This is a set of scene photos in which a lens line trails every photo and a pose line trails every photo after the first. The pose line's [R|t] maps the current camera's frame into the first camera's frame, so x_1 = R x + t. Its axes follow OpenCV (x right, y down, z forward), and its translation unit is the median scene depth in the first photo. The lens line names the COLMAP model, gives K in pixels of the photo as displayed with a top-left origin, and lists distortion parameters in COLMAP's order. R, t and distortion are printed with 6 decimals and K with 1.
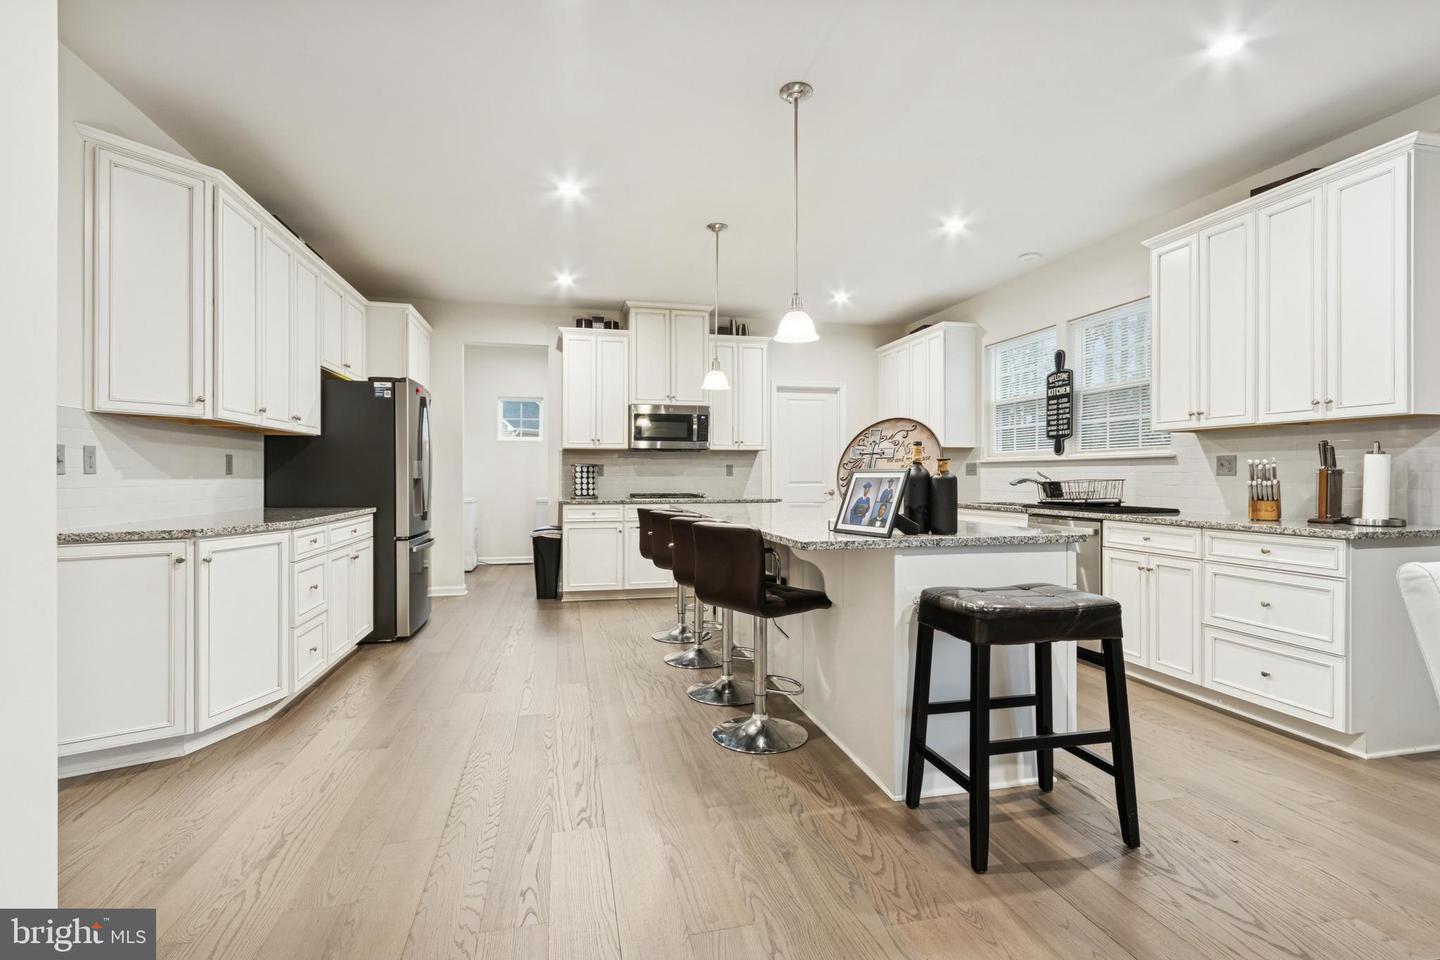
lens RADIAL K [[675.2, 0, 715.9], [0, 675.2, 473.6], [0, 0, 1]] dist [0.004774, 0.001740]
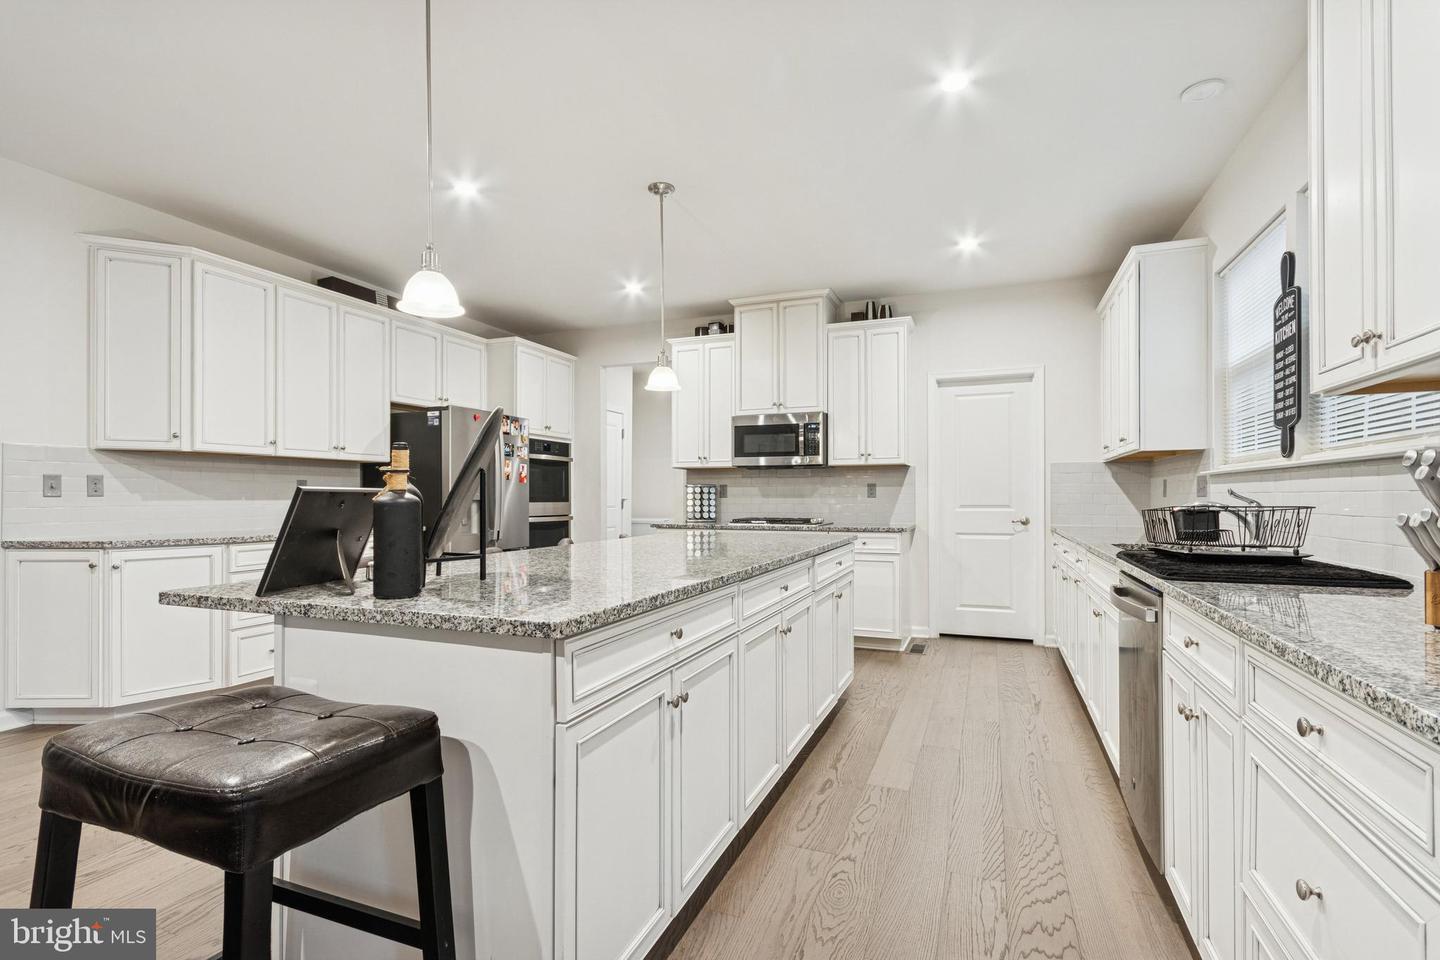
lens RADIAL K [[675.2, 0, 718.0], [0, 675.2, 492.2], [0, 0, 1]] dist [0.004774, 0.001740]
pose [[0.818822, -0.003917, -0.574035, 0.359660], [0.001861, 0.999990, -0.004169, 0.000188], [0.574045, 0.002345, 0.818820, 0.267058]]
